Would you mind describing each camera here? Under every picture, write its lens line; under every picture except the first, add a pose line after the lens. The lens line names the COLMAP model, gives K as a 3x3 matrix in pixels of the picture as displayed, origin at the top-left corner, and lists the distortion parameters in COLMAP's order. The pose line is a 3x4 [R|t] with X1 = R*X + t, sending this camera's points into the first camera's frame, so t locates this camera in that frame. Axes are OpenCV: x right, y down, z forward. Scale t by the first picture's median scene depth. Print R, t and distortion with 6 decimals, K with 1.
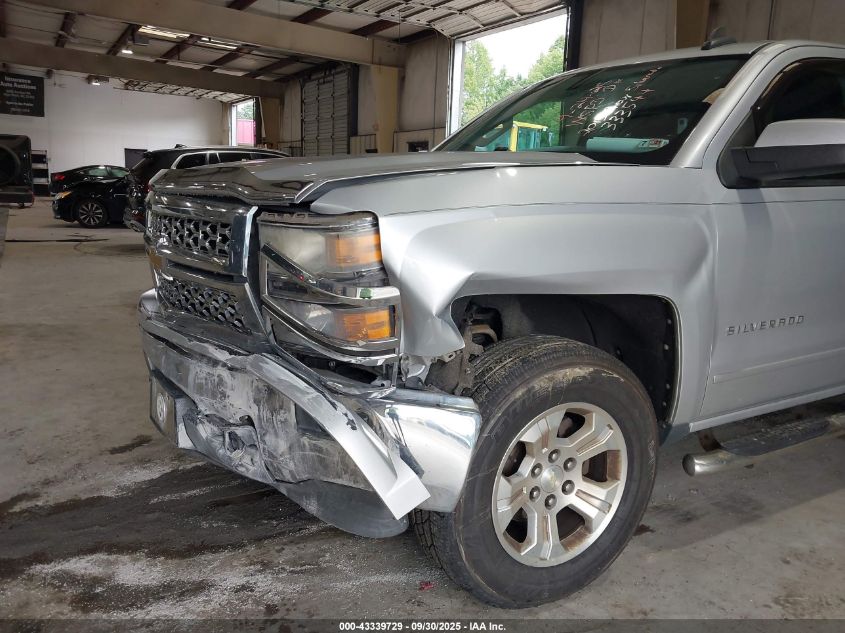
lens RADIAL K [[706.2, 0, 420.9], [0, 706.2, 316.8], [0, 0, 1]] dist [-0.034373, -0.003120]
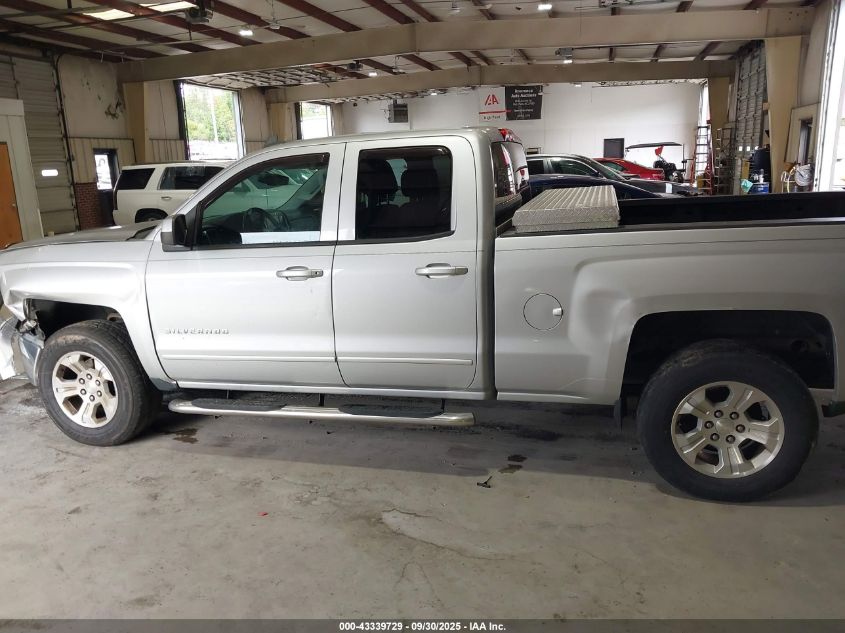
lens RADIAL K [[706.2, 0, 420.9], [0, 706.2, 316.8], [0, 0, 1]] dist [-0.034373, -0.003120]
pose [[0.660708, 0.099603, -0.744006, 0.455604], [-0.066286, 0.995027, 0.074343, -0.039382], [0.747711, 0.000199, 0.664025, 0.062046]]
